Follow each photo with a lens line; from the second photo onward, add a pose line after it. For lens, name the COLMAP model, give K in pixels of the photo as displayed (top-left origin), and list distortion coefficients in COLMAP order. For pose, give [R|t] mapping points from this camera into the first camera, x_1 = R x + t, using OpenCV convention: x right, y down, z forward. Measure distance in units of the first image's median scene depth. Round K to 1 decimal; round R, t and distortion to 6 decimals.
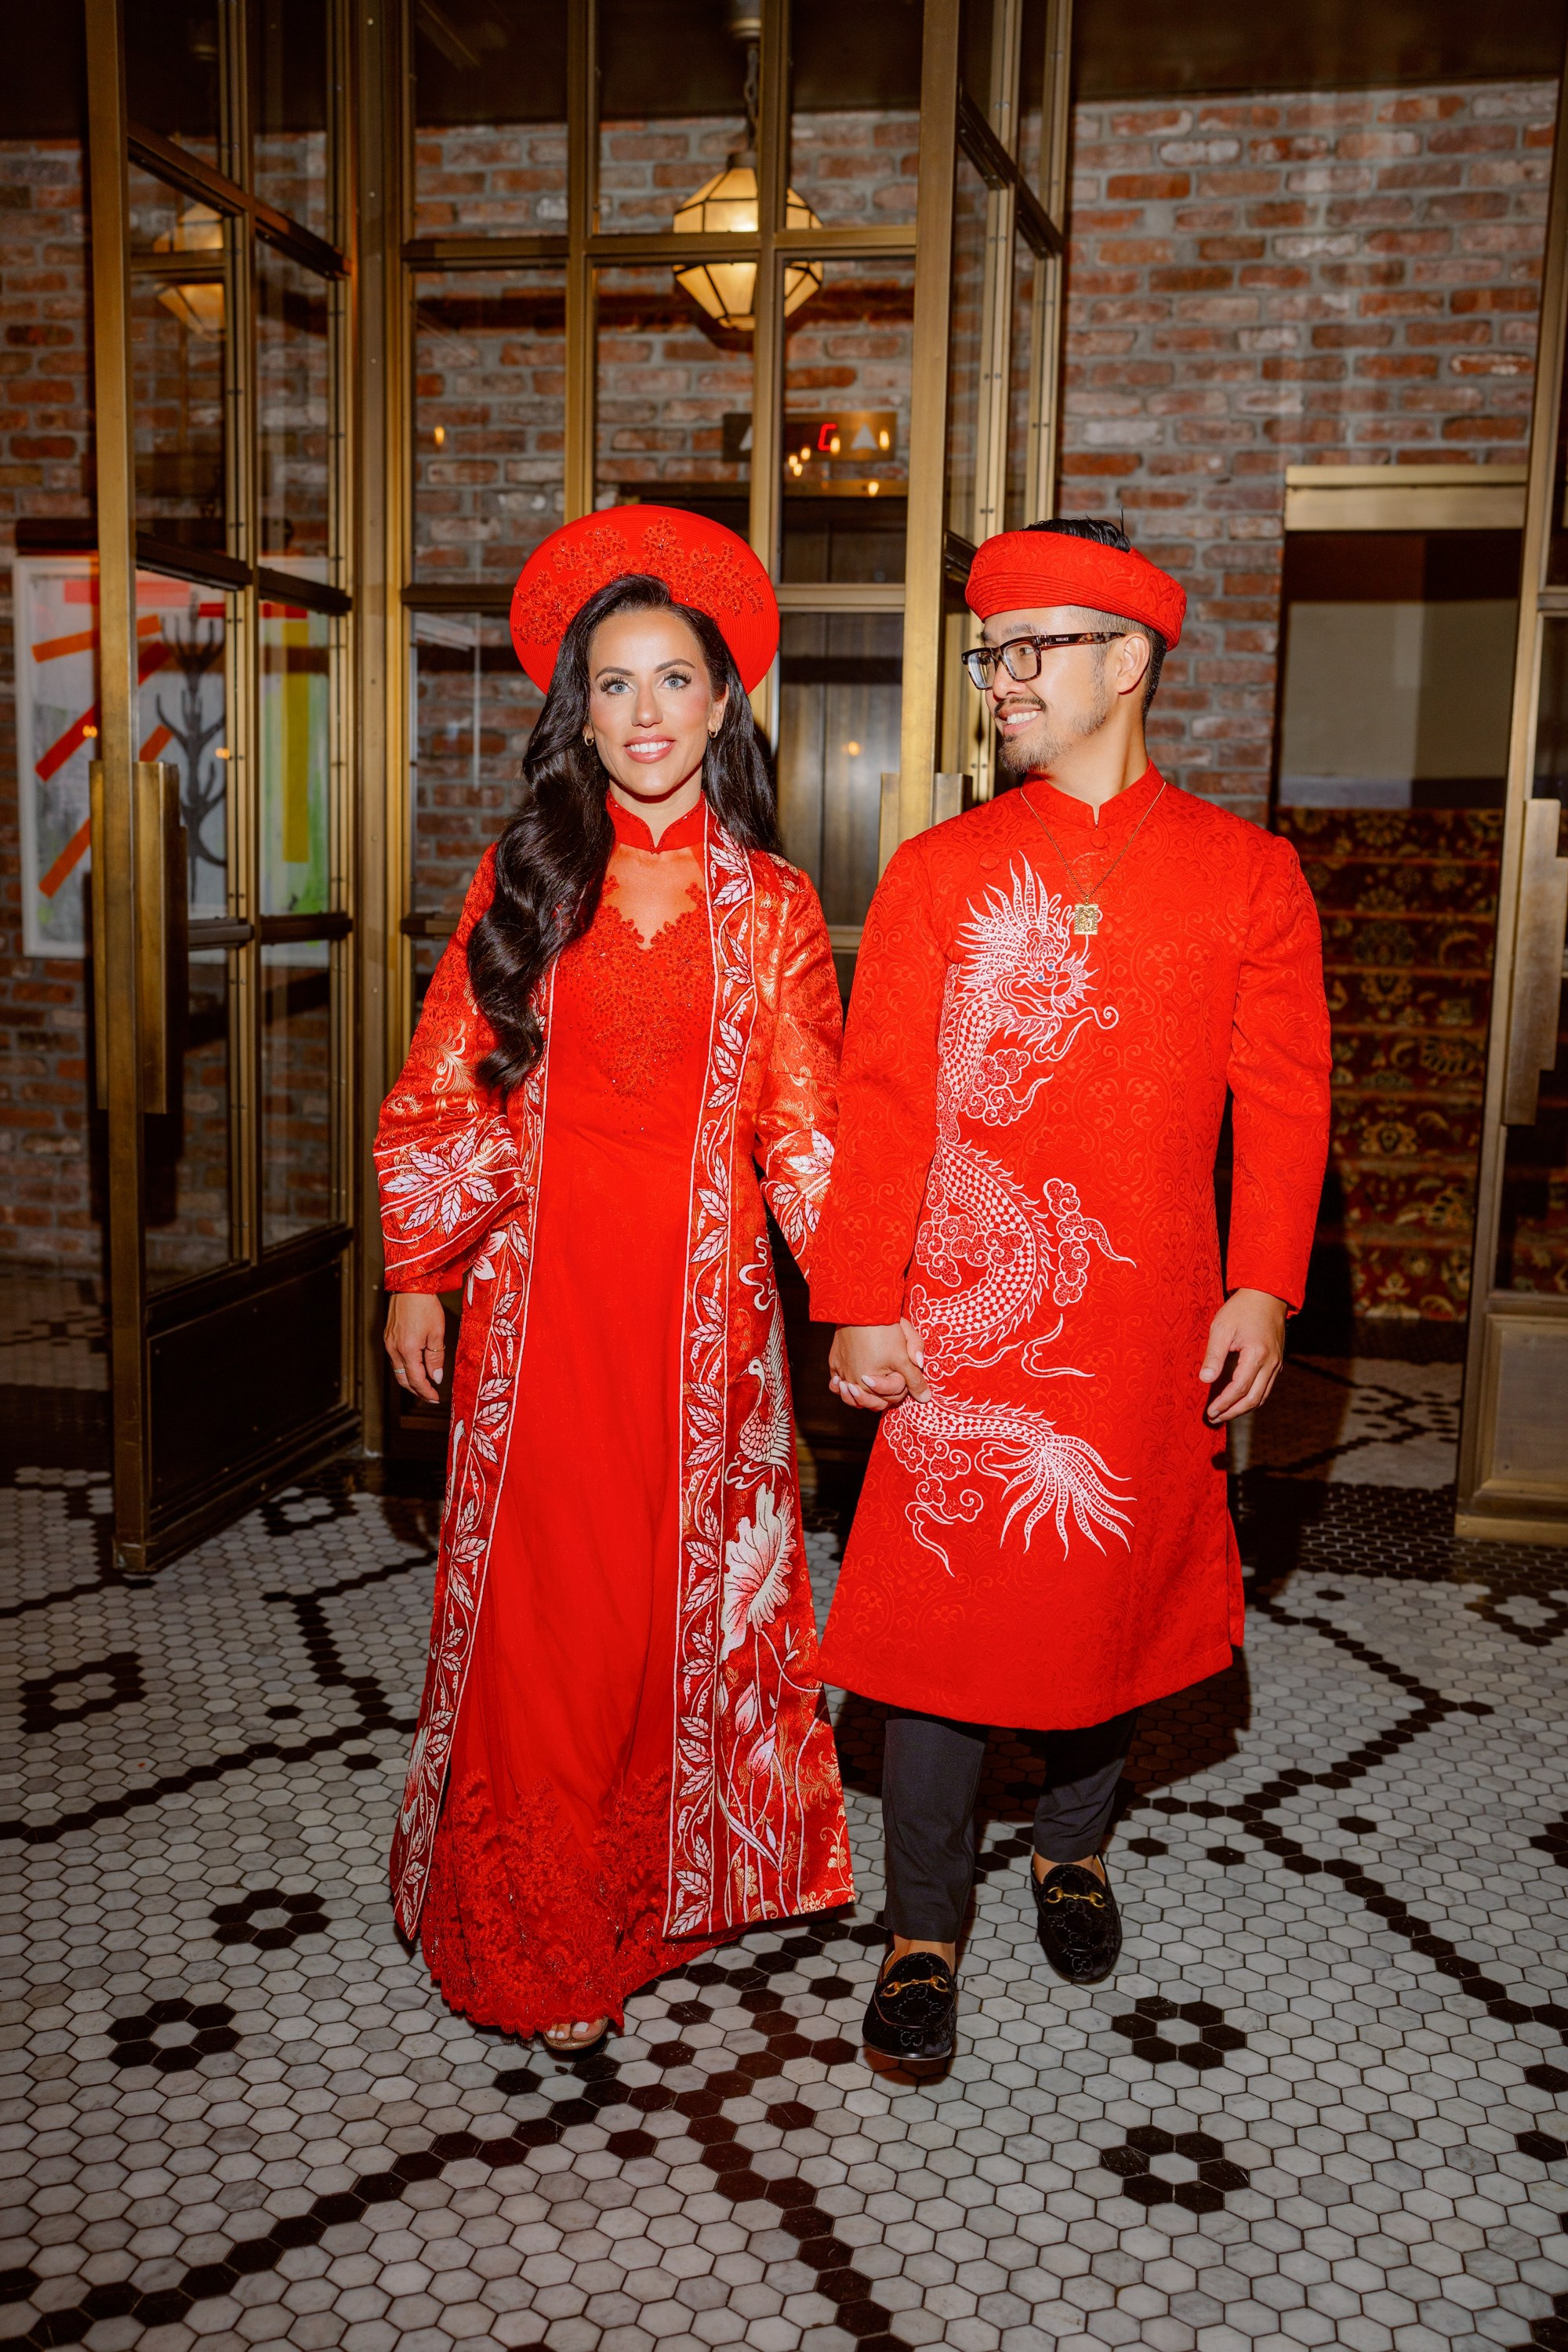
lens RADIAL K [[2266.8, 0, 775.7], [0, 2266.8, 1169.0], [0, 0, 1]] dist [-0.049619, 0.171302]
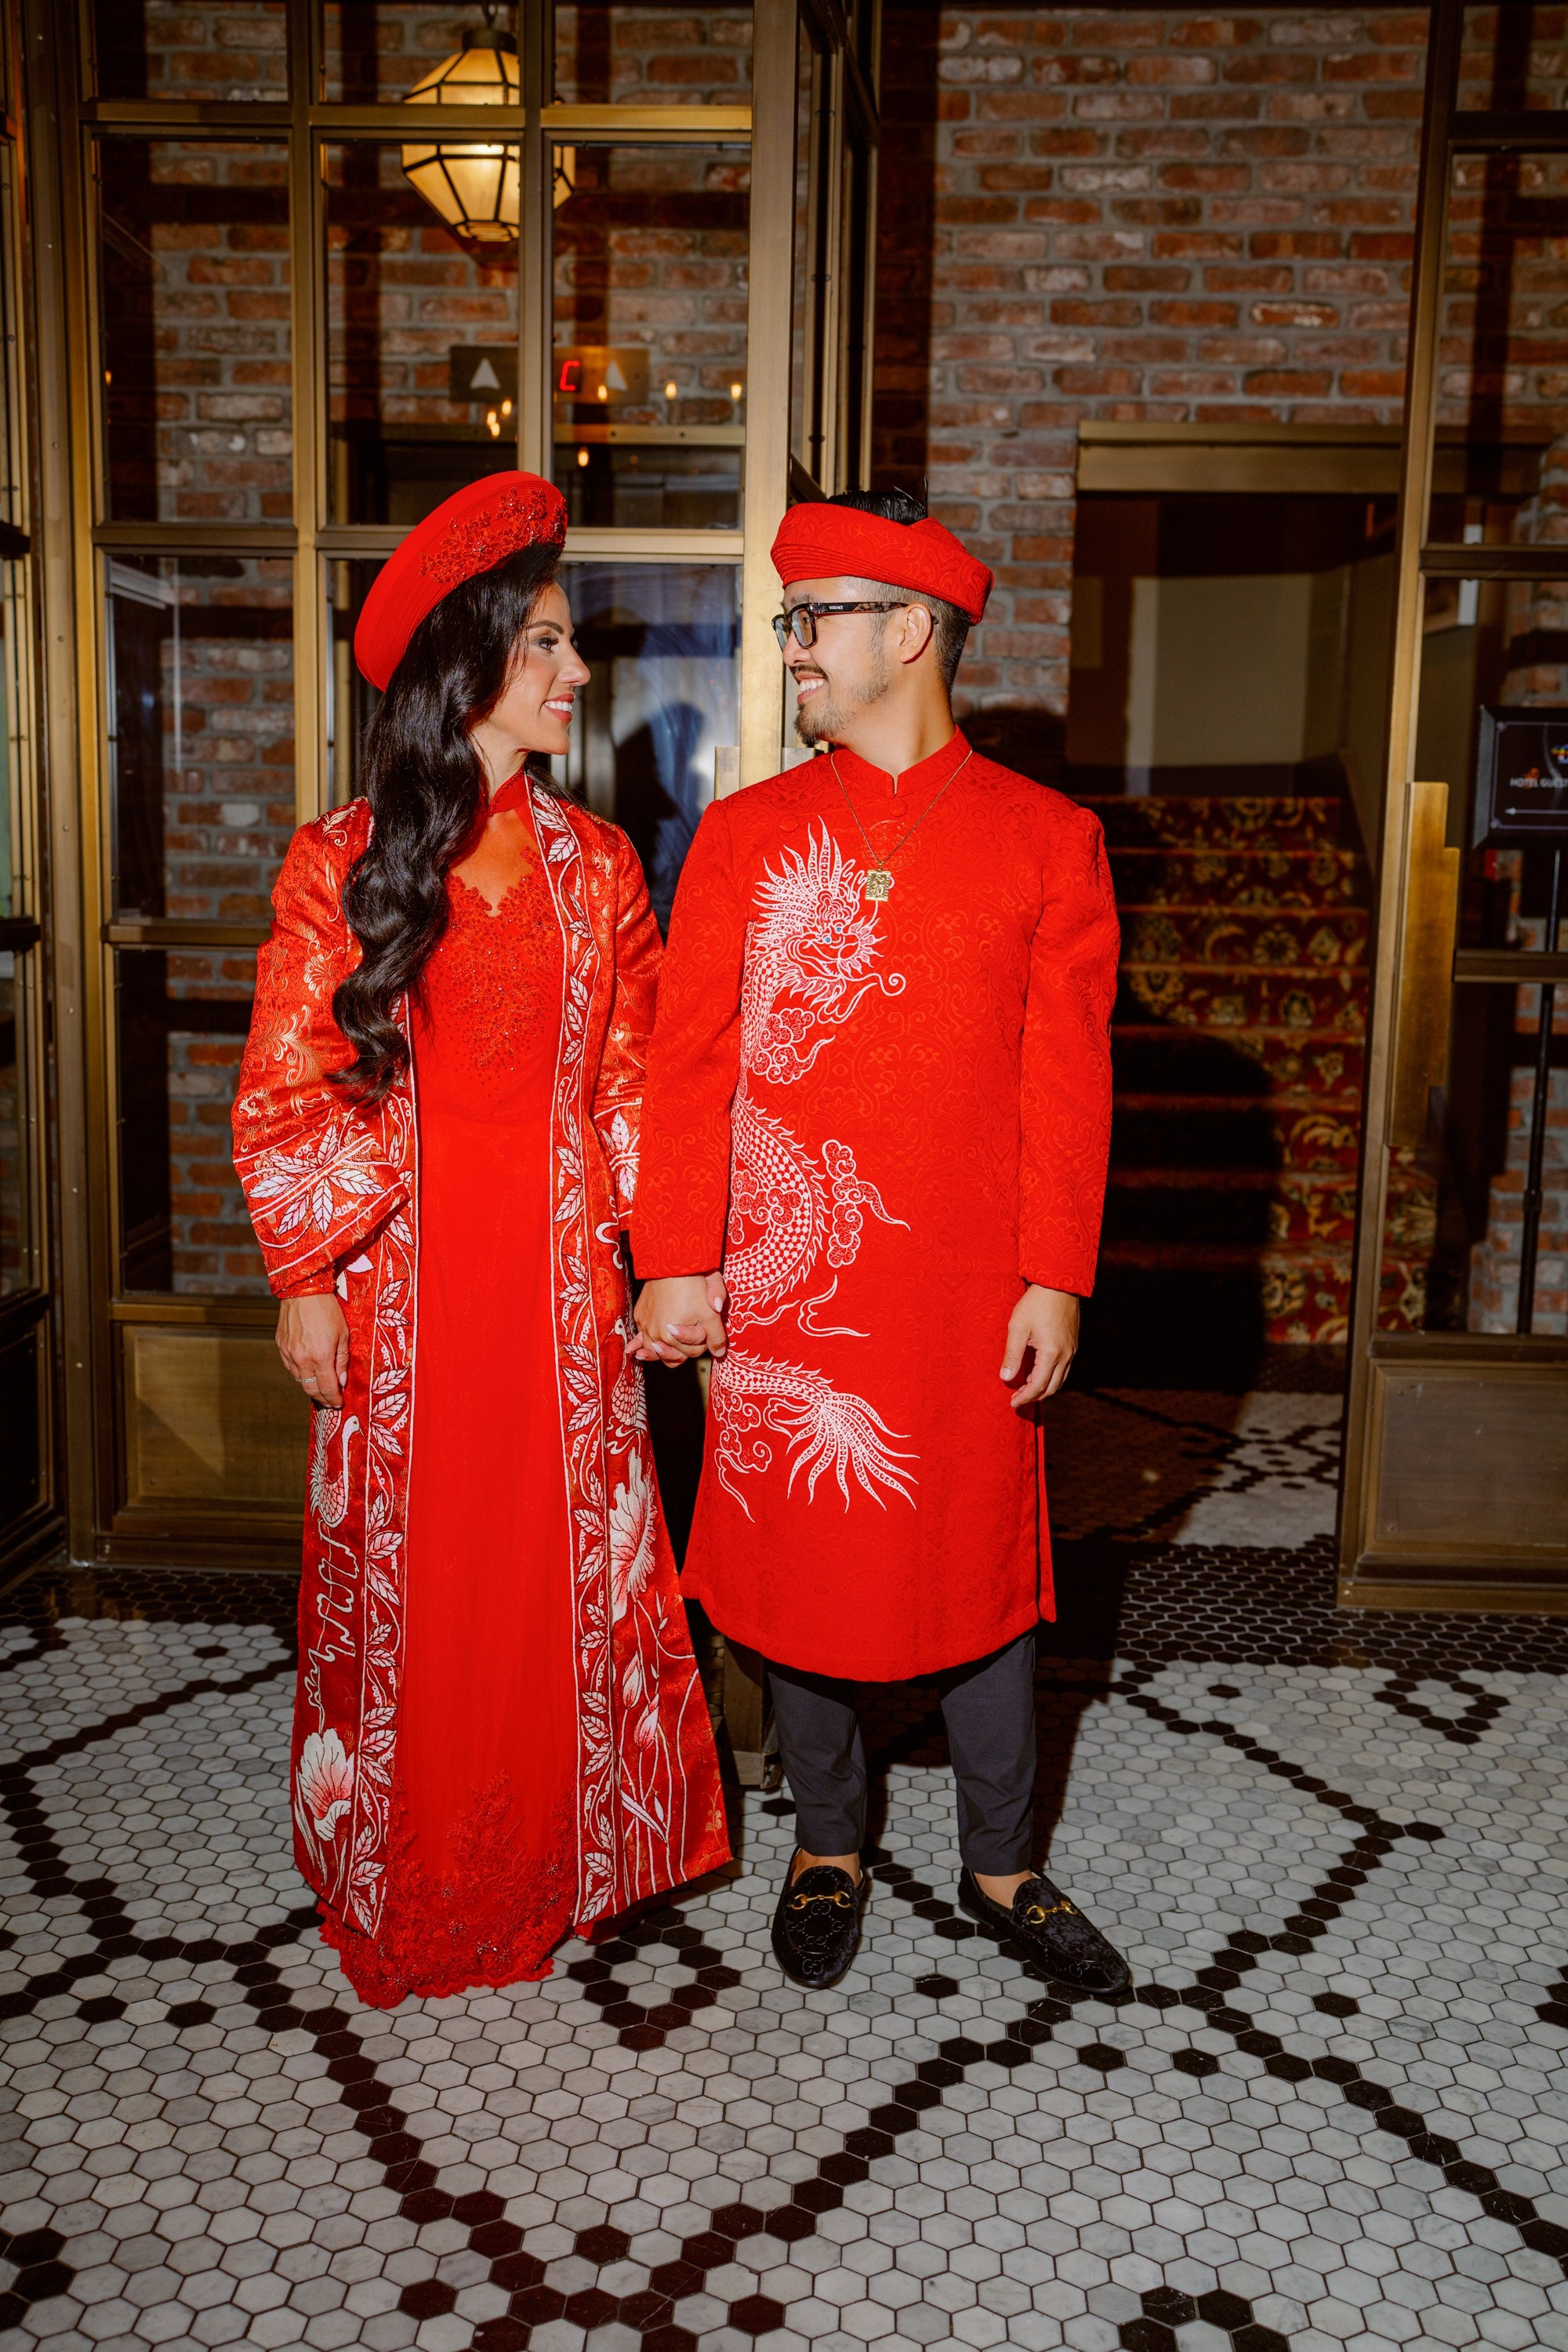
lens RADIAL K [[2265.0, 0, 773.0], [0, 2265.0, 1170.3], [0, 0, 1]] dist [-0.050980, 0.173634]
pose [[0.989200, -0.022965, 0.144760, -0.042437], [0.022350, 0.999733, 0.005869, -0.019019], [-0.144856, -0.002571, 0.989449, 0.137863]]
